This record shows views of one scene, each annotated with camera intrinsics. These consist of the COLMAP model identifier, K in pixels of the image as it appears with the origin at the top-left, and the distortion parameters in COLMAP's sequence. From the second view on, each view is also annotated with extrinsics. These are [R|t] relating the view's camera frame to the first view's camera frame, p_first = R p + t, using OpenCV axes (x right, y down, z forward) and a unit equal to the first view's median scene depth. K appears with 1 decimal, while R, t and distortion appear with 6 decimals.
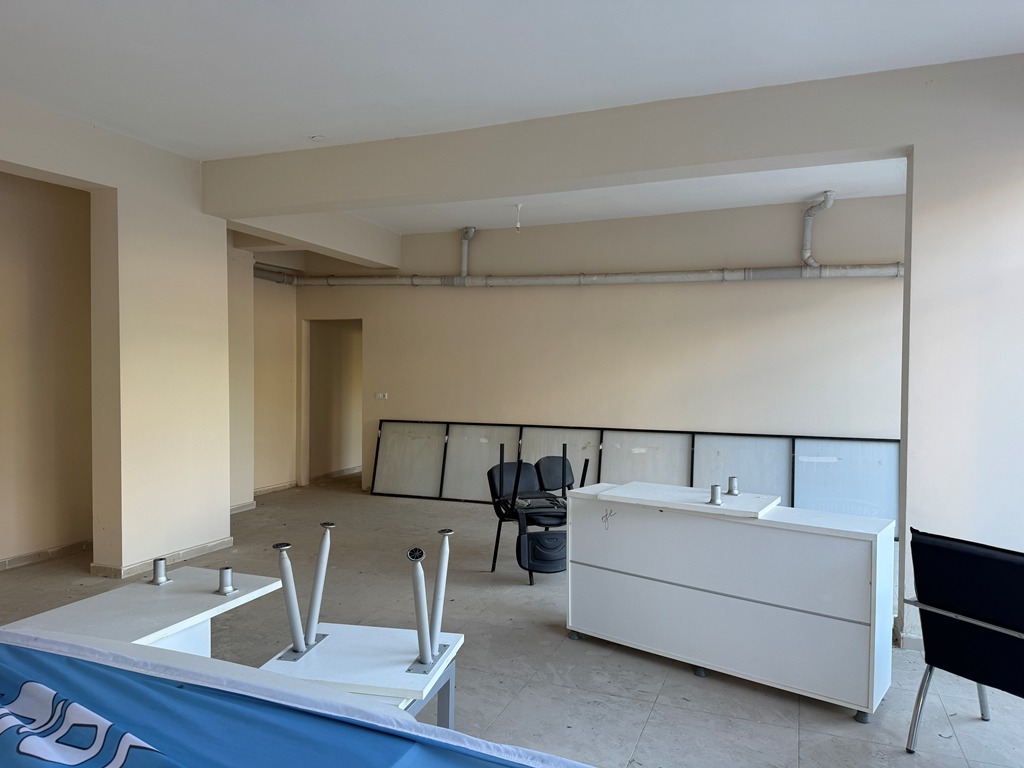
lens RADIAL K [[726.3, 0, 510.7], [0, 726.3, 385.3], [0, 0, 1]] dist [0.044371, -0.047043]
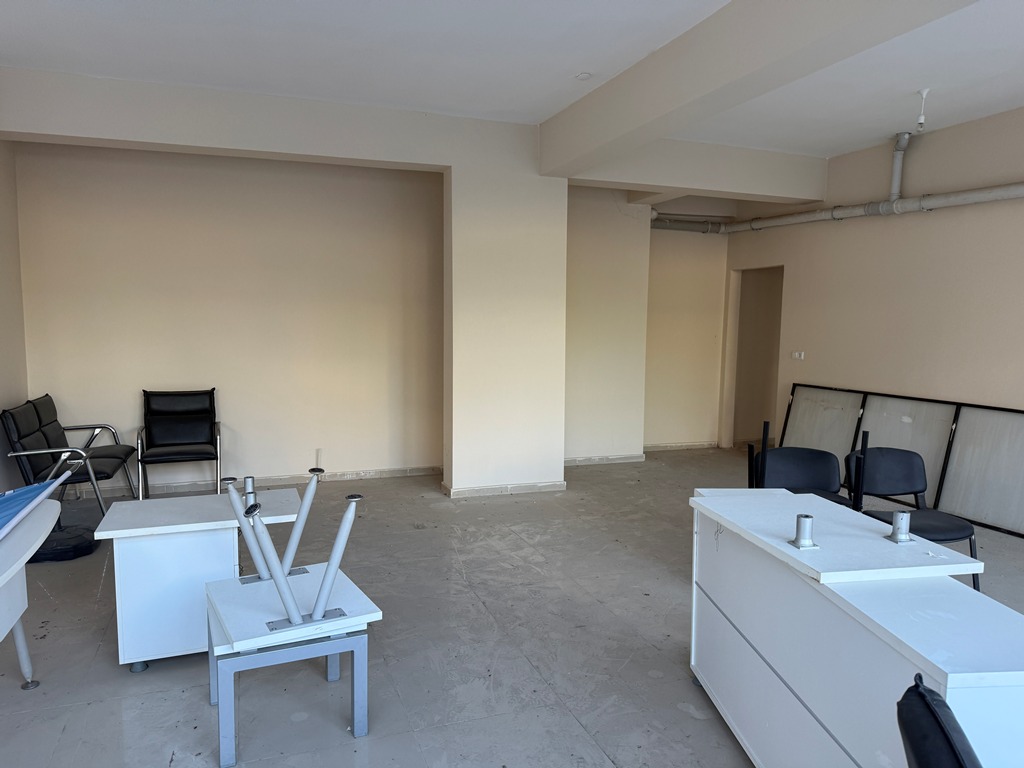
lens RADIAL K [[726.3, 0, 507.4], [0, 726.3, 385.6], [0, 0, 1]] dist [0.044371, -0.047043]
pose [[0.646320, 0.067950, -0.760035, 0.266544], [-0.021094, 0.997238, 0.071219, -0.004205], [0.762775, -0.029998, 0.645968, 0.195352]]
